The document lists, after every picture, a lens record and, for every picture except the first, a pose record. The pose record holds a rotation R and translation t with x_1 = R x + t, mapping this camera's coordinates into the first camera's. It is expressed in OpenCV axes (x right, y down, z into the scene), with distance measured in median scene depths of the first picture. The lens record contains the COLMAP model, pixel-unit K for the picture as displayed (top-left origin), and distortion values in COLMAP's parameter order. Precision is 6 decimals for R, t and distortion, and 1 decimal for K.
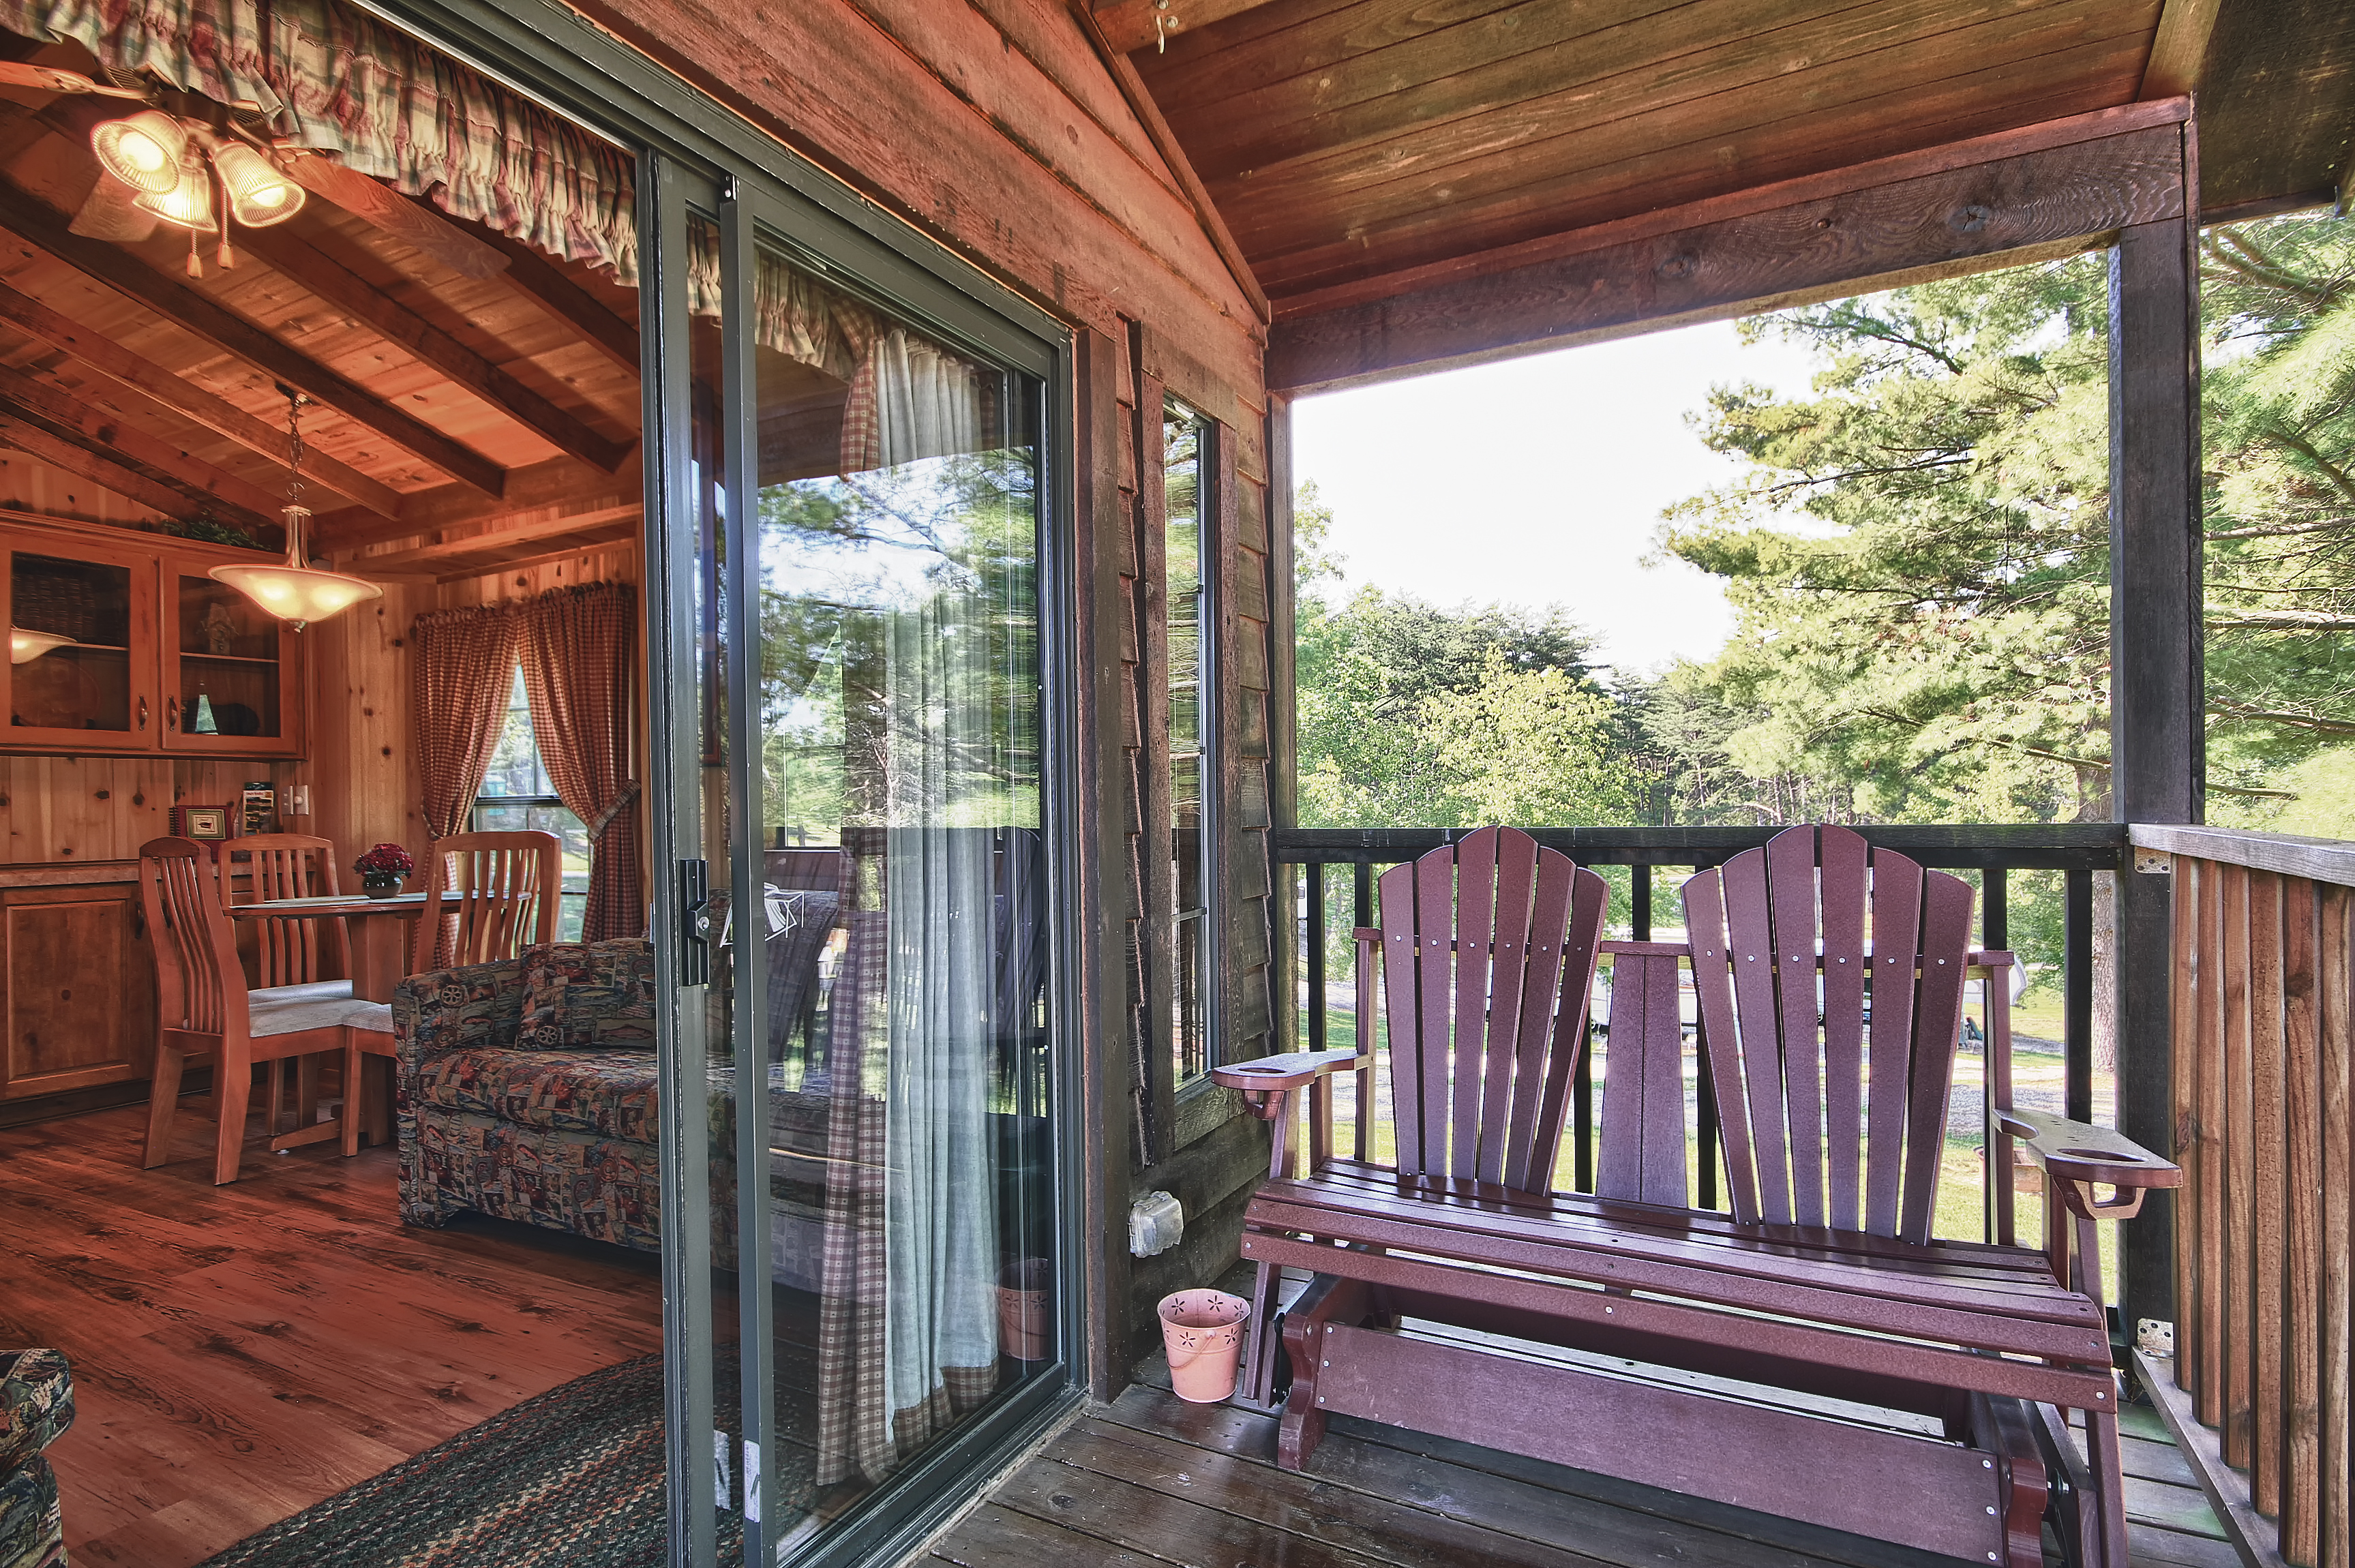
lens RADIAL K [[1149.1, 0, 1184.8], [0, 1149.1, 794.0], [0, 0, 1]] dist [0.033509, -0.023178]
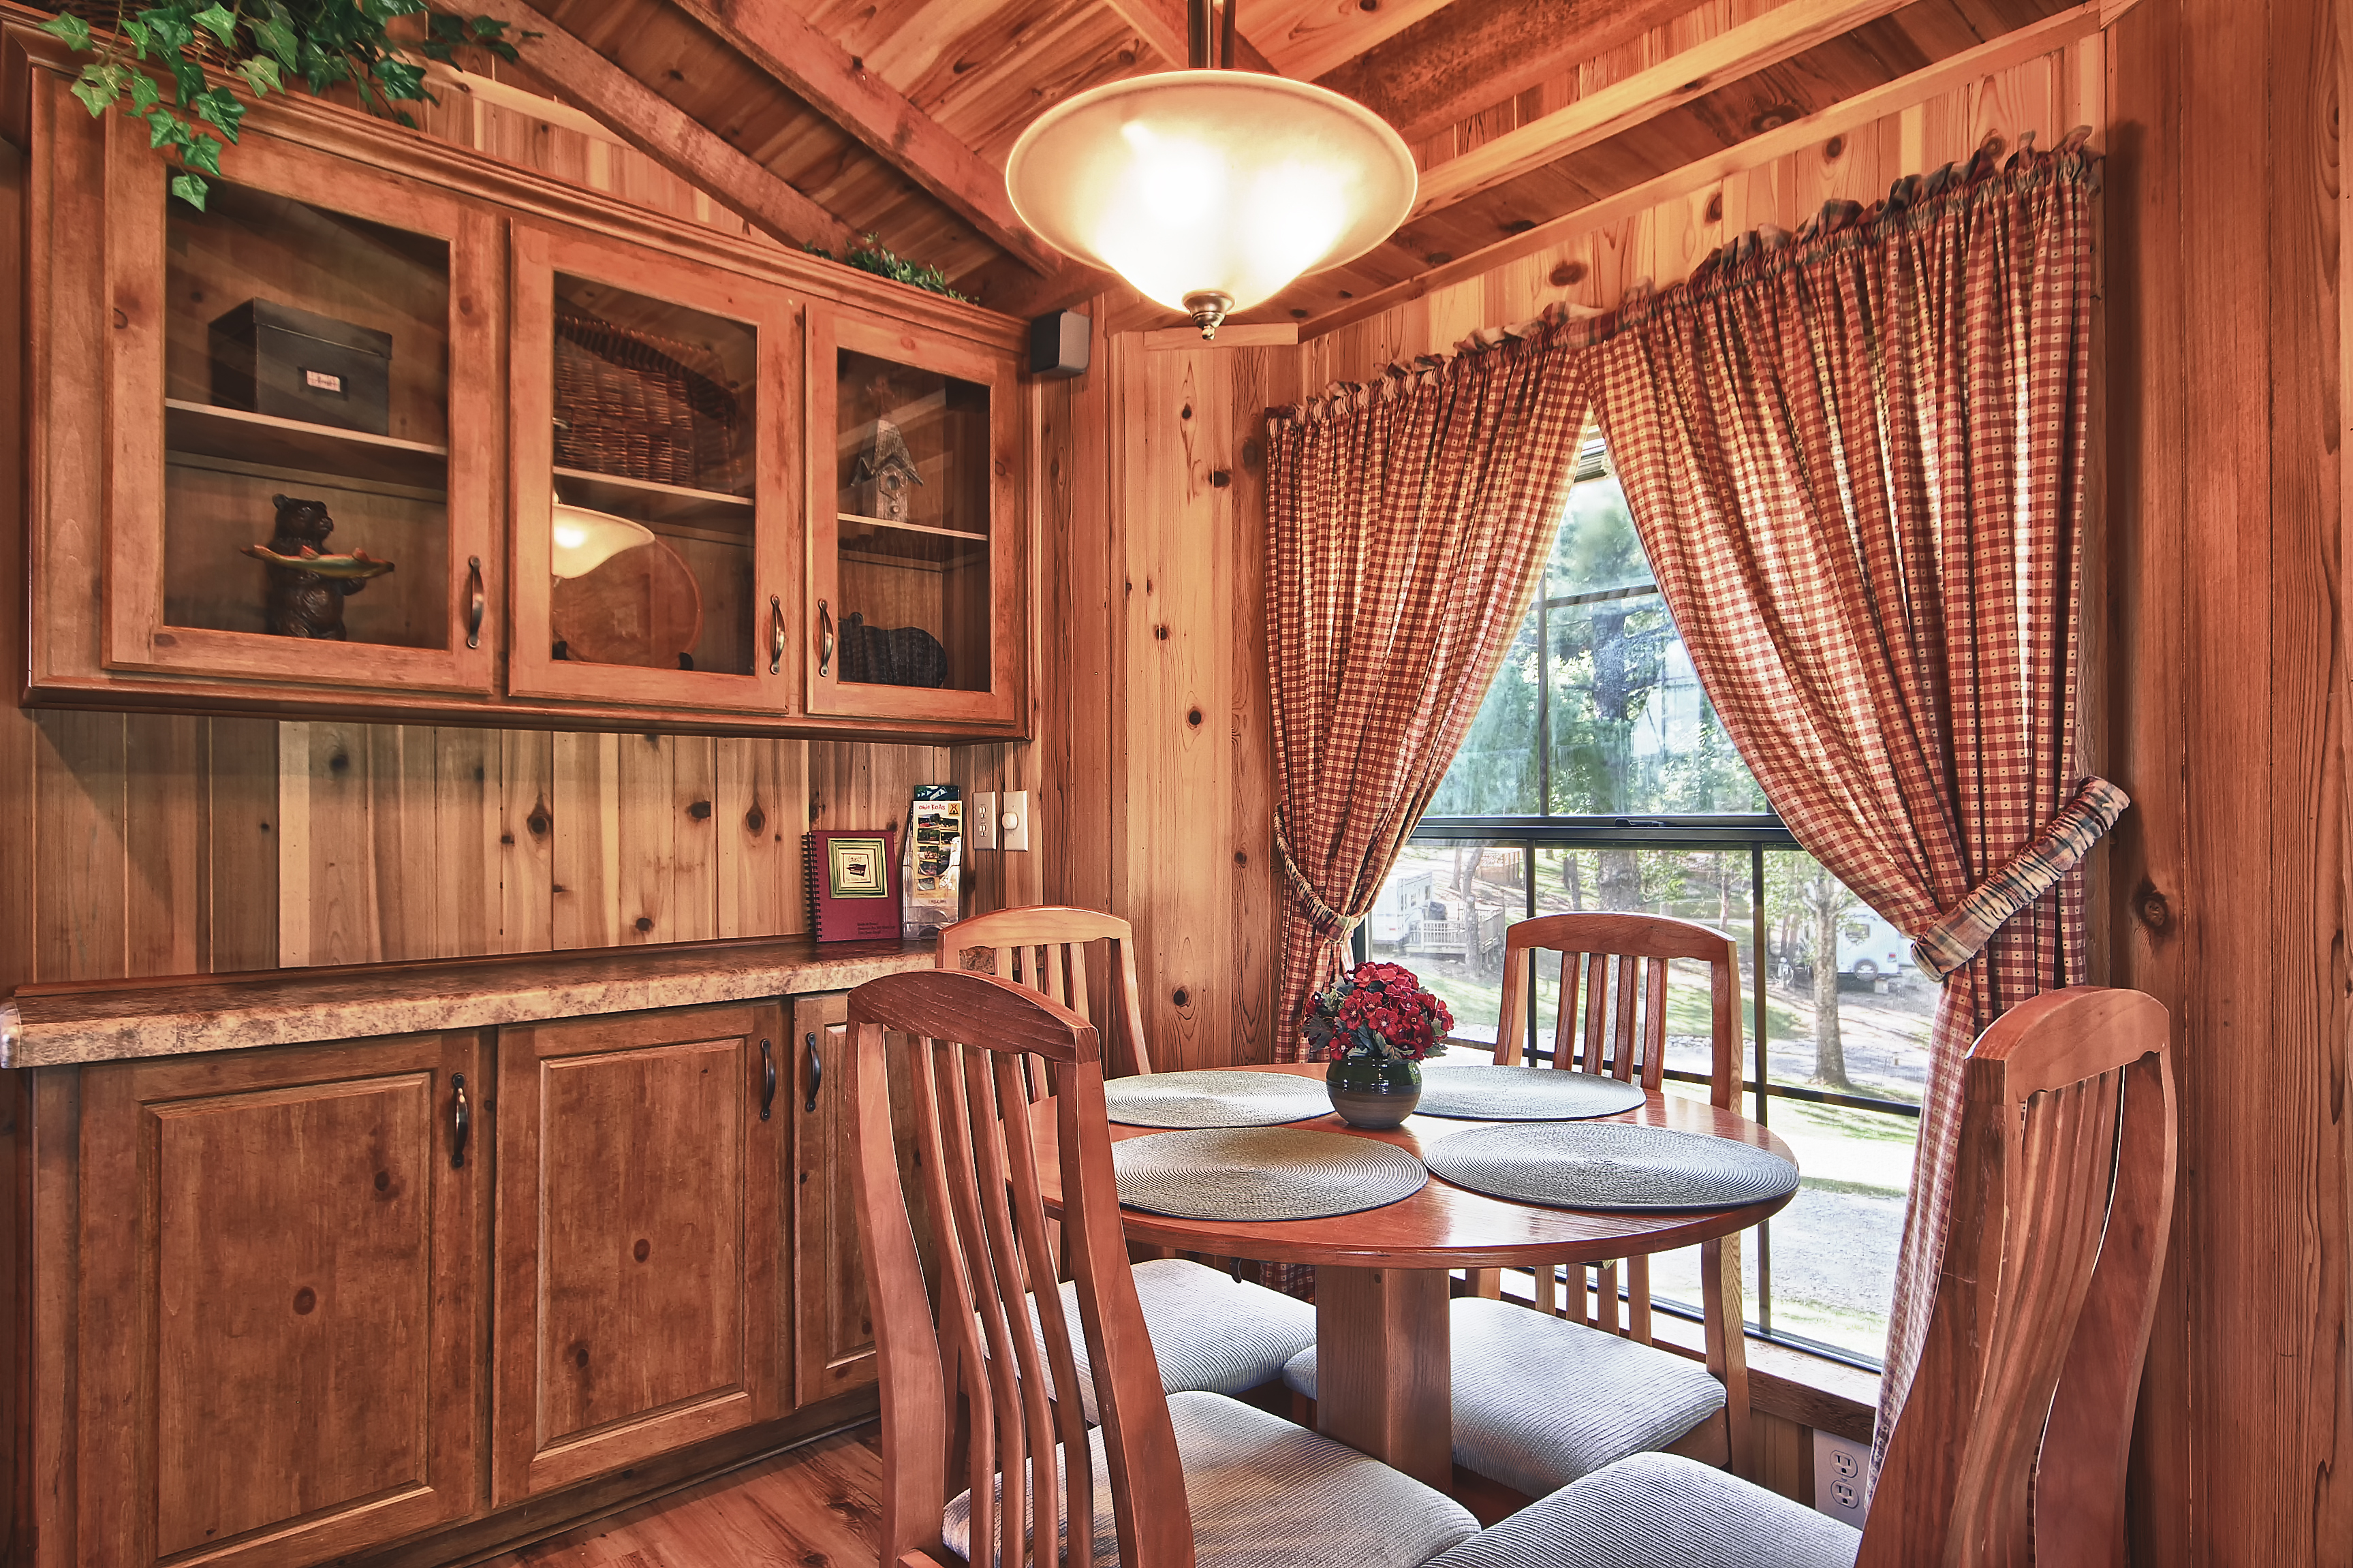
lens RADIAL K [[1282.6, 0, 1176.5], [0, 1282.6, 784.0], [0, 0, 1]] dist [0.000213, 0.000249]
pose [[0.937425, 0.000564, -0.348186, -0.522840], [-0.004630, 0.999930, -0.010845, -0.005184], [0.348155, 0.011778, 0.937363, 0.529873]]
